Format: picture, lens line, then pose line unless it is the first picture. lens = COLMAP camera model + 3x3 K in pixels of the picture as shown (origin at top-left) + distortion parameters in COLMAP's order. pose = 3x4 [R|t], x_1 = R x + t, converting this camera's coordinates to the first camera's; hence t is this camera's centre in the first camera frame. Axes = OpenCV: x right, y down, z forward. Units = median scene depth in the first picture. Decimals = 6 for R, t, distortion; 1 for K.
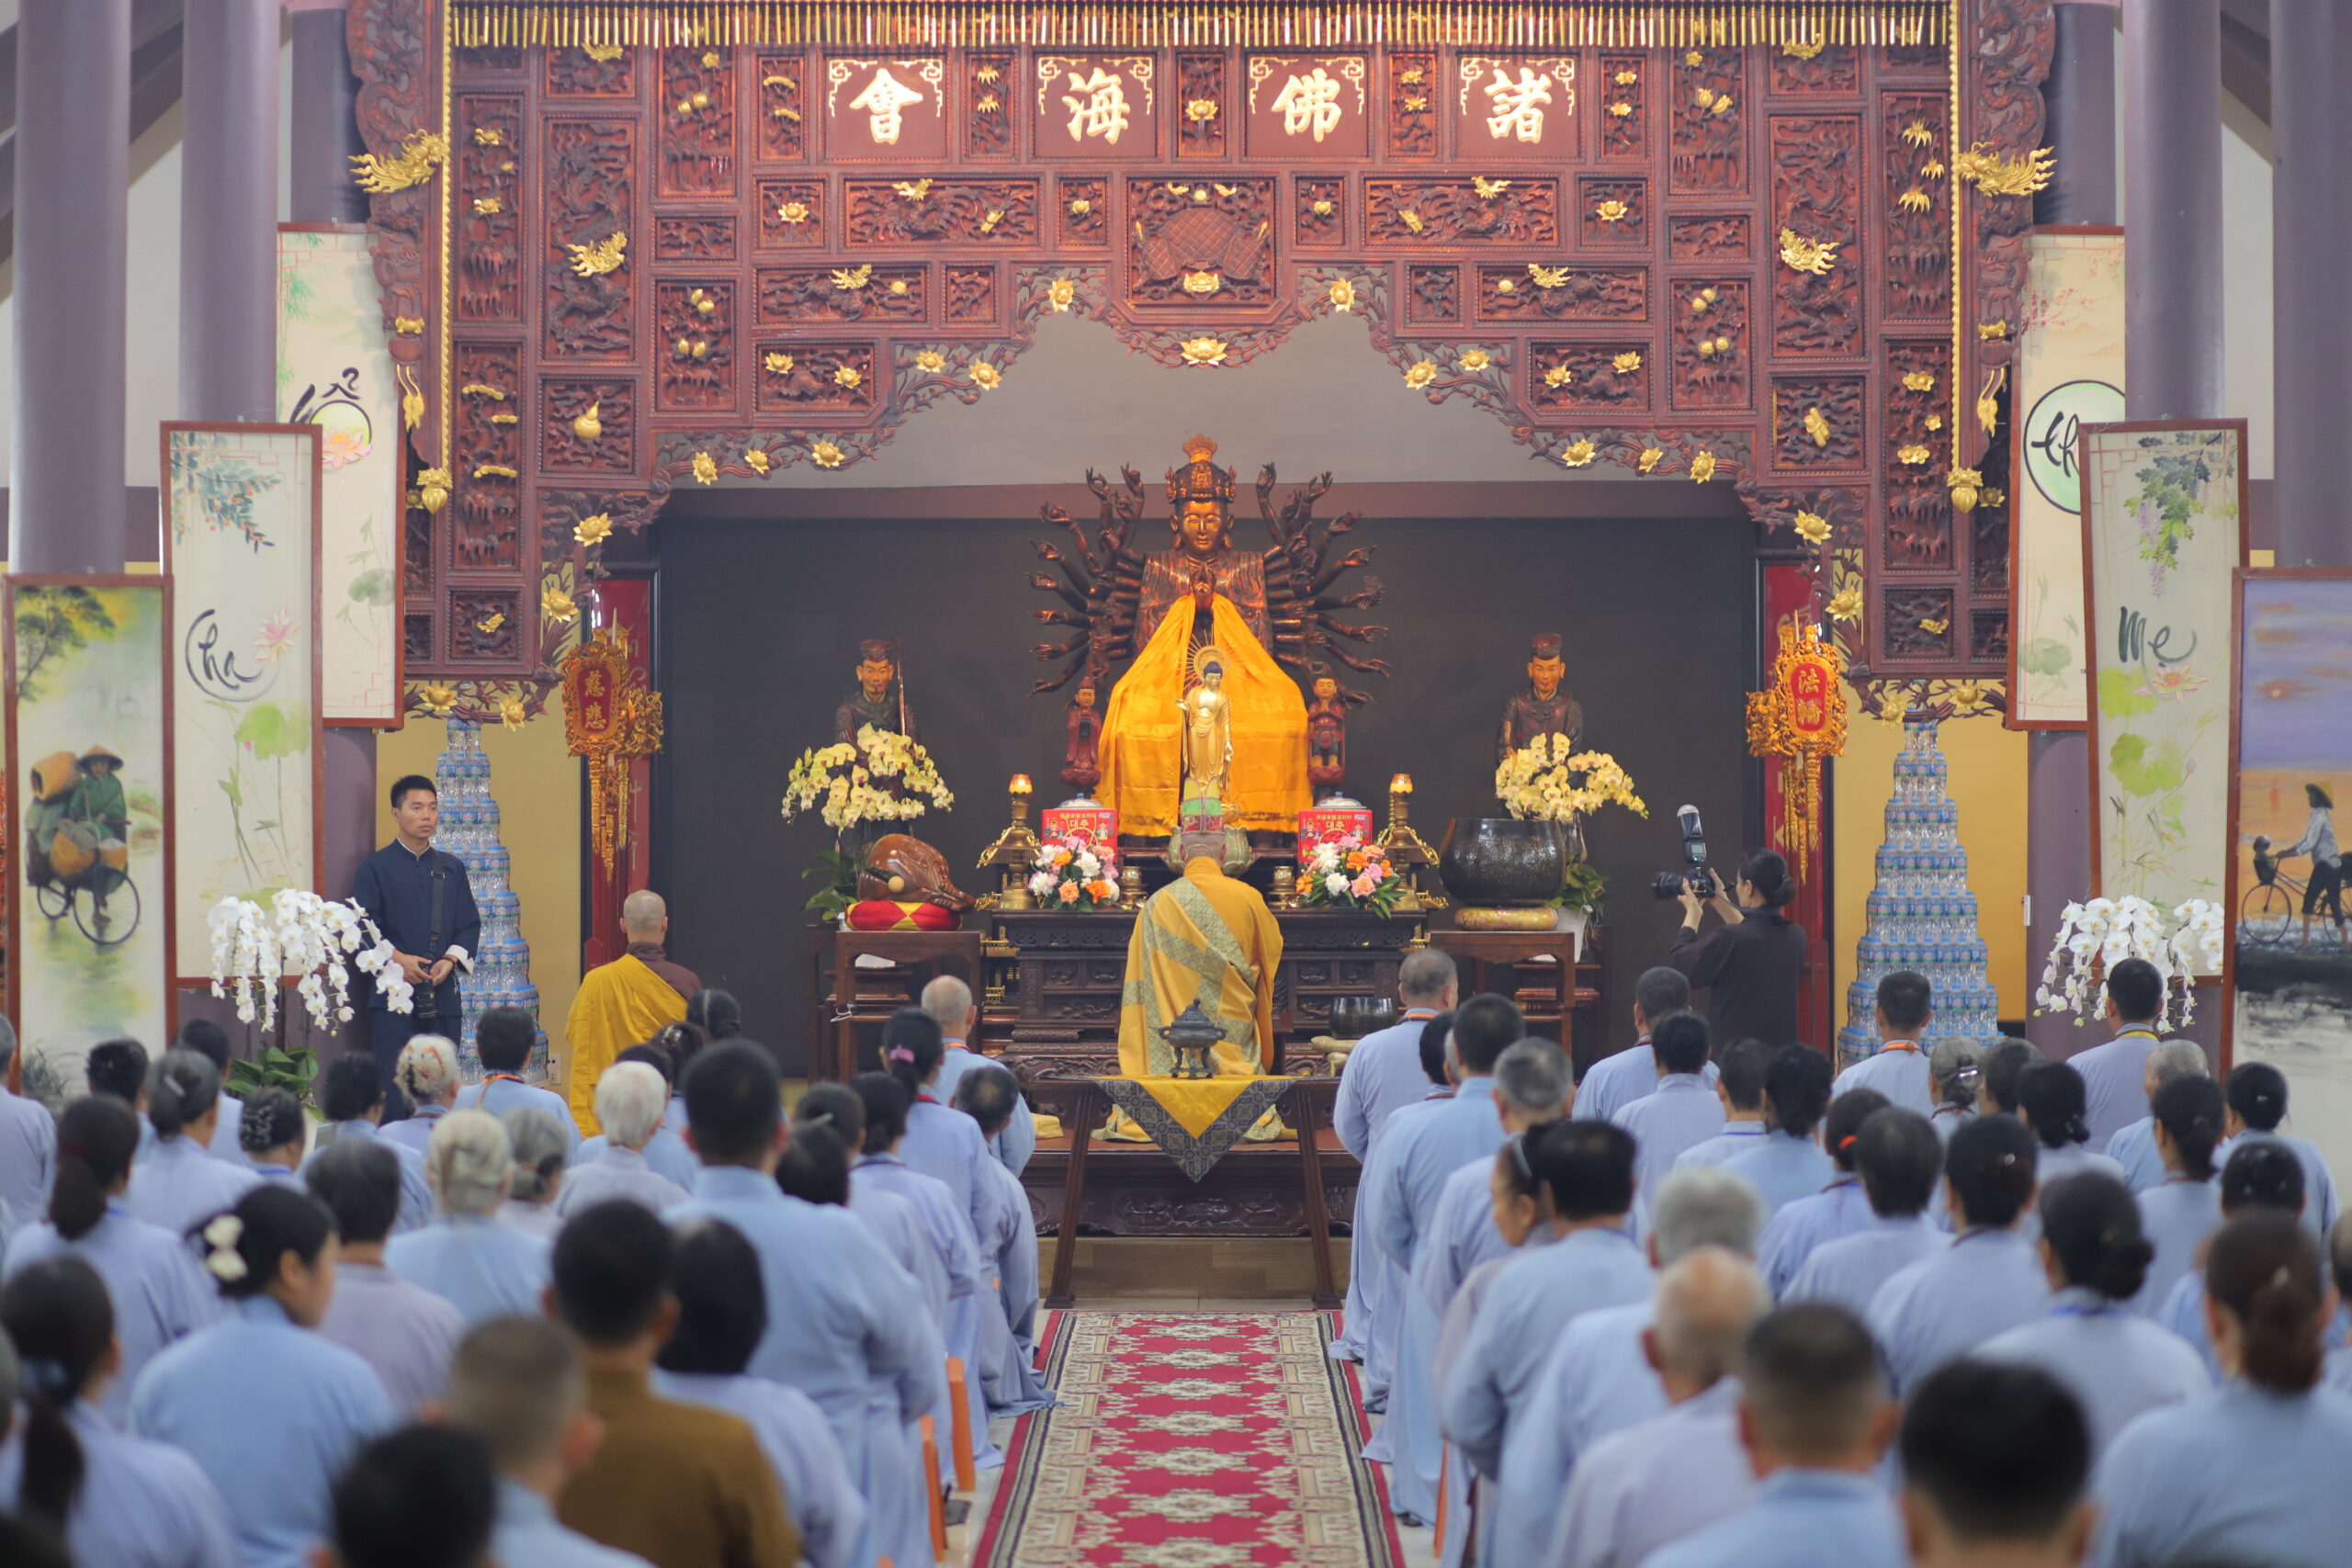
lens RADIAL K [[5784.1, 0, 1173.0], [0, 5784.1, 787.9], [0, 0, 1]] dist [-0.210060, 0.000000]
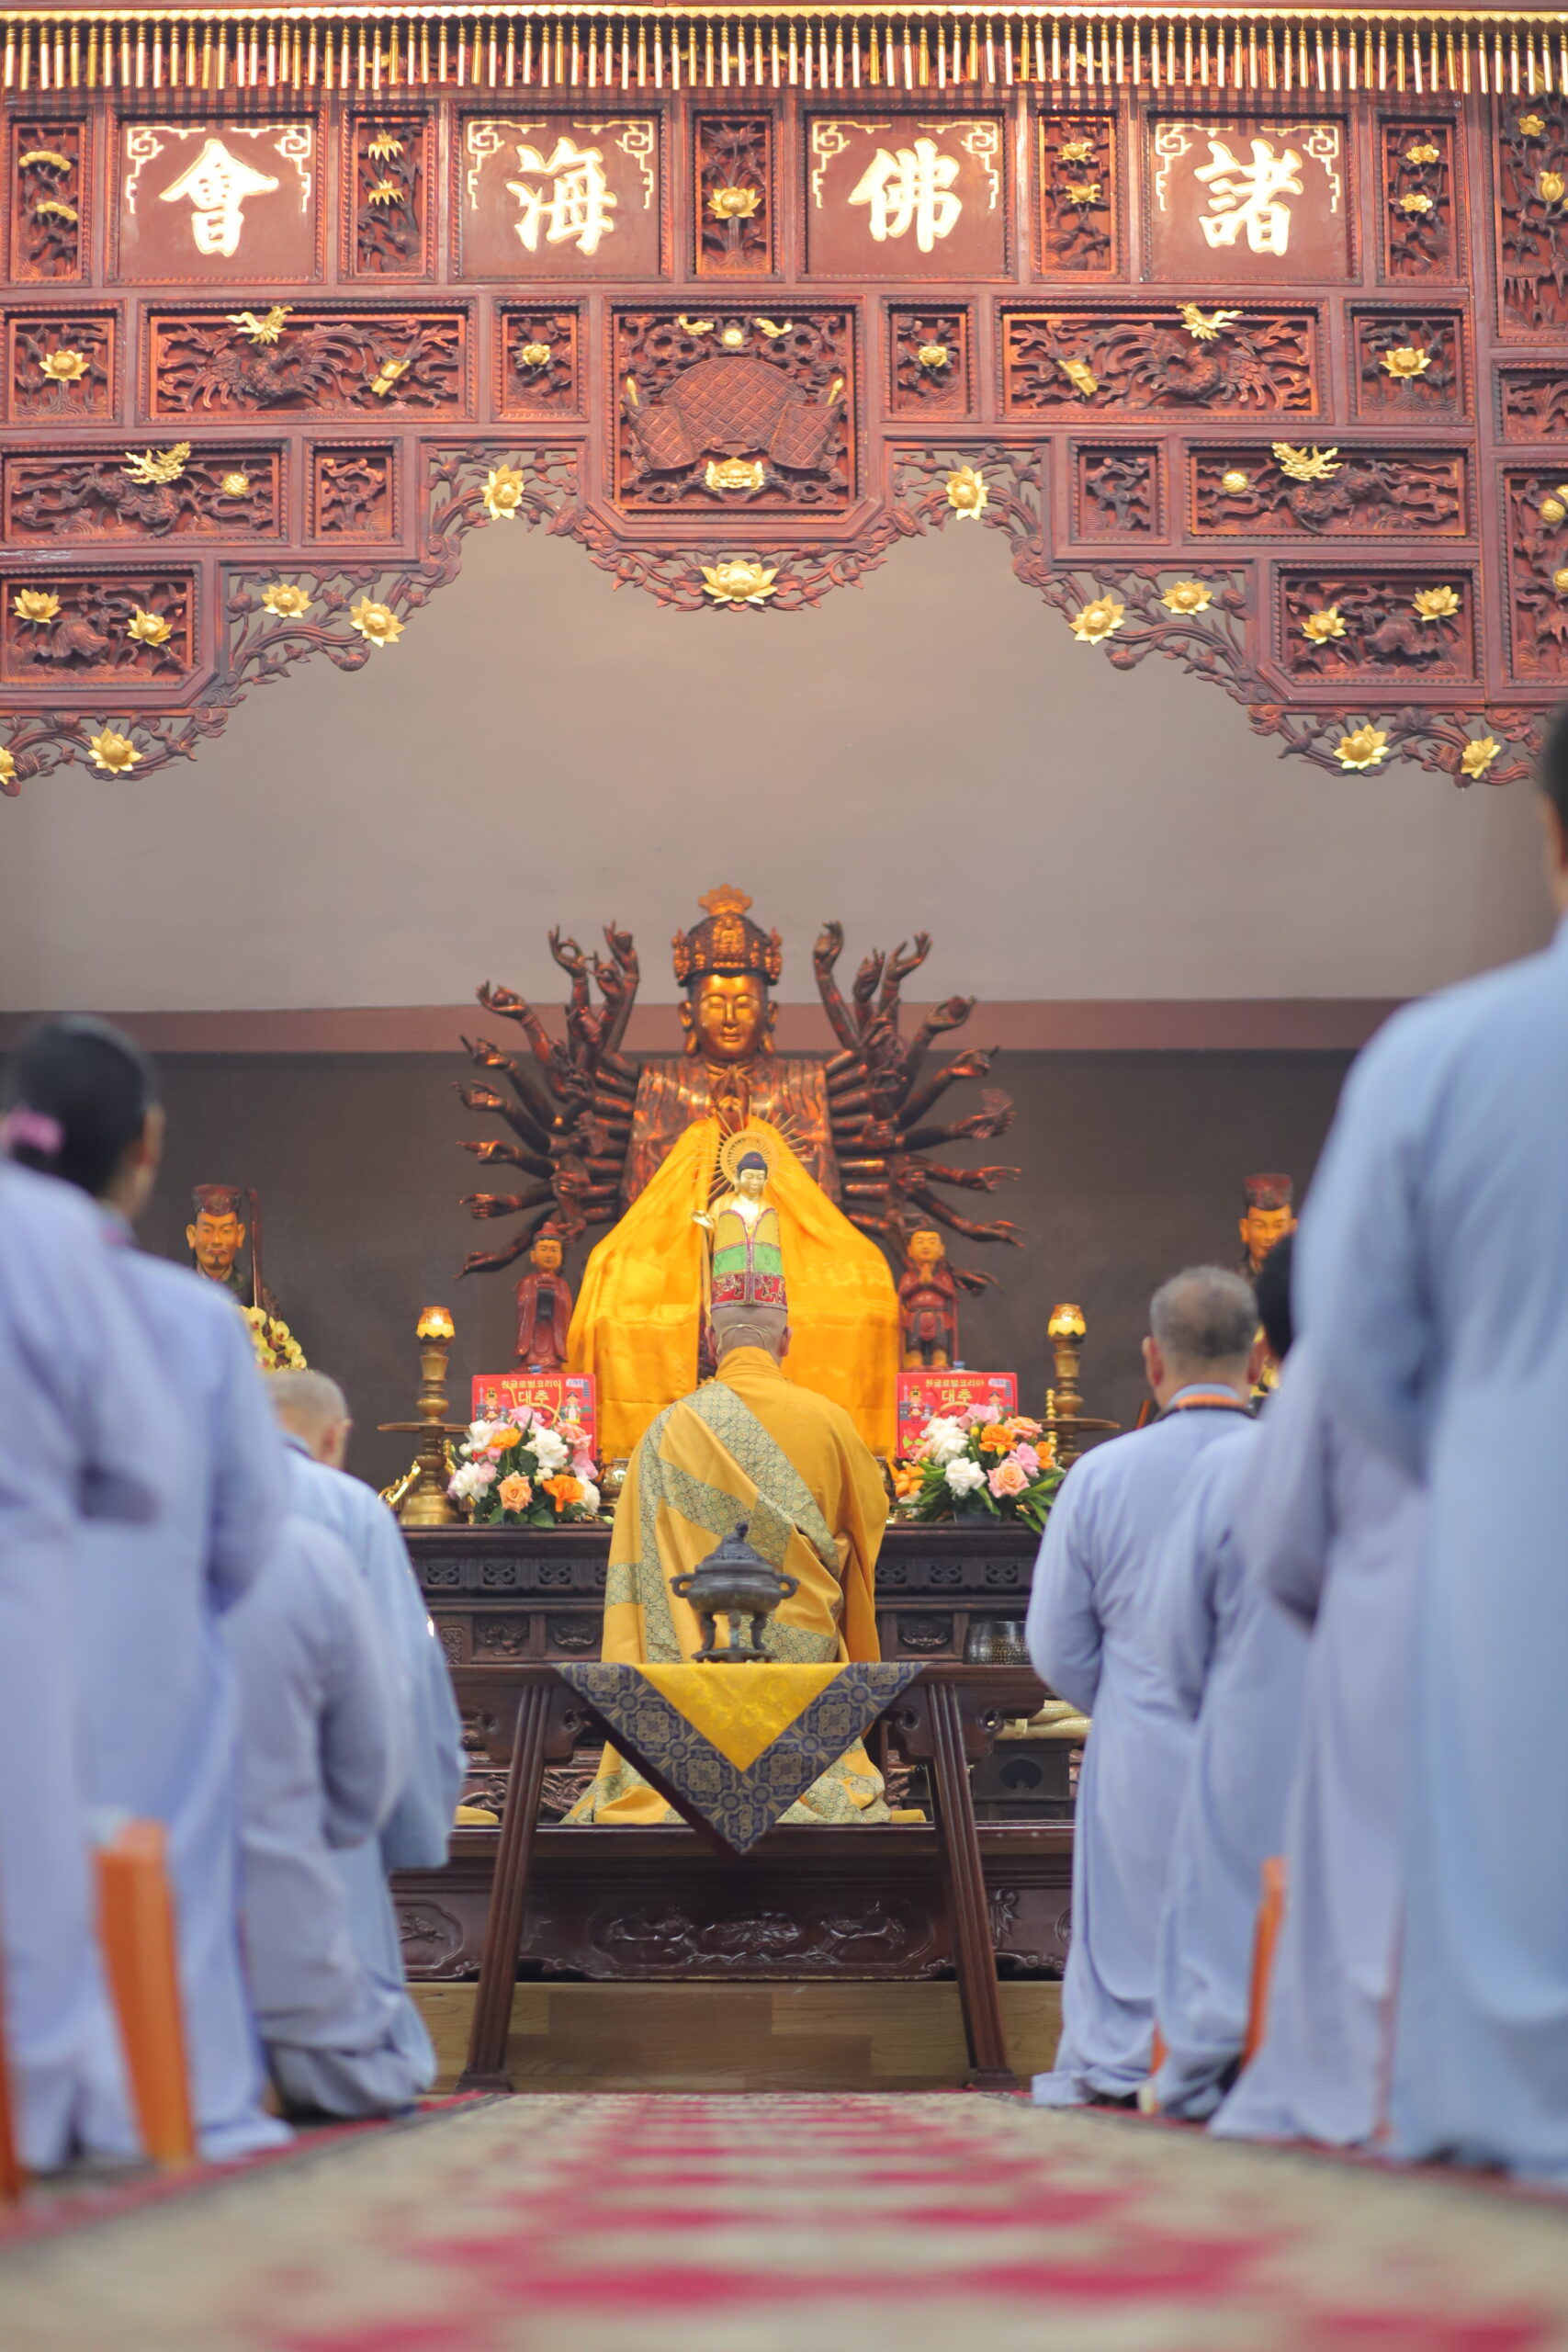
lens RADIAL K [[5784.1, 0, 788.9], [0, 5784.1, 1169.8], [0, 0, 1]] dist [-0.210060, 0.000000]
pose [[0.999747, -0.001903, 0.022425, -0.003112], [0.005124, 0.989493, -0.144490, 0.072218], [-0.021914, 0.144569, 0.989252, 0.410952]]
